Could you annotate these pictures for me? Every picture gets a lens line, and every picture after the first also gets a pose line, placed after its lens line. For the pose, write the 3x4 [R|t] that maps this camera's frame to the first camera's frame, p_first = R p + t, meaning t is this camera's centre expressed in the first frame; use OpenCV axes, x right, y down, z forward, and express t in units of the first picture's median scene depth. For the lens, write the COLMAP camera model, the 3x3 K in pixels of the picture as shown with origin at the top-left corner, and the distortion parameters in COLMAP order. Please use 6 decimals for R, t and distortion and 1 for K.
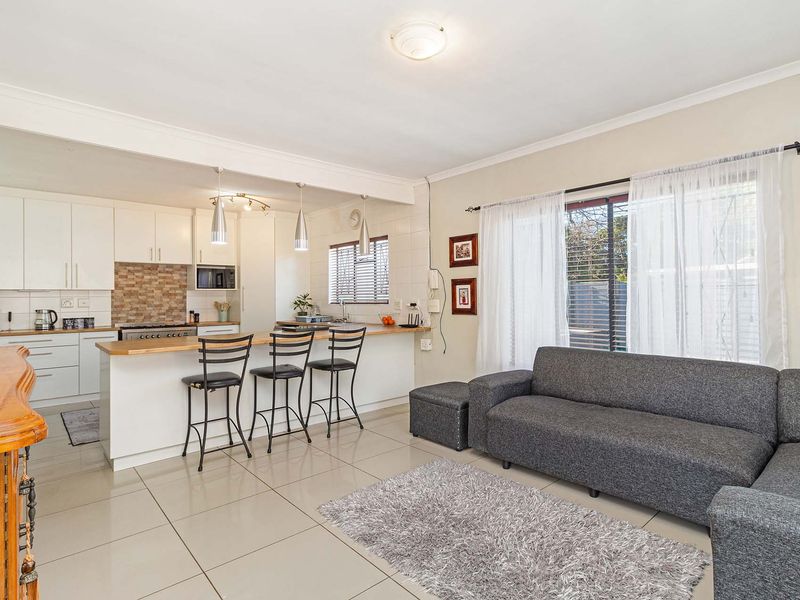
lens RADIAL K [[432.3, 0, 401.1], [0, 432.3, 294.3], [0, 0, 1]] dist [0.008494, 0.001680]
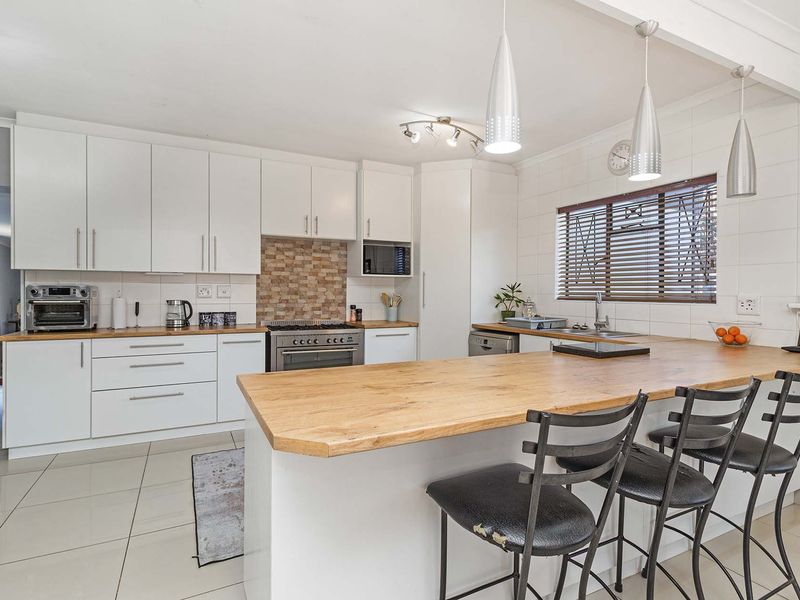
lens RADIAL K [[432.3, 0, 399.7], [0, 432.3, 300.1], [0, 0, 1]] dist [0.008494, 0.001680]
pose [[0.967993, 0.020802, -0.250116, -0.240789], [-0.013914, 0.999475, 0.029276, 0.007586], [0.250593, -0.024859, 0.967773, 0.339575]]
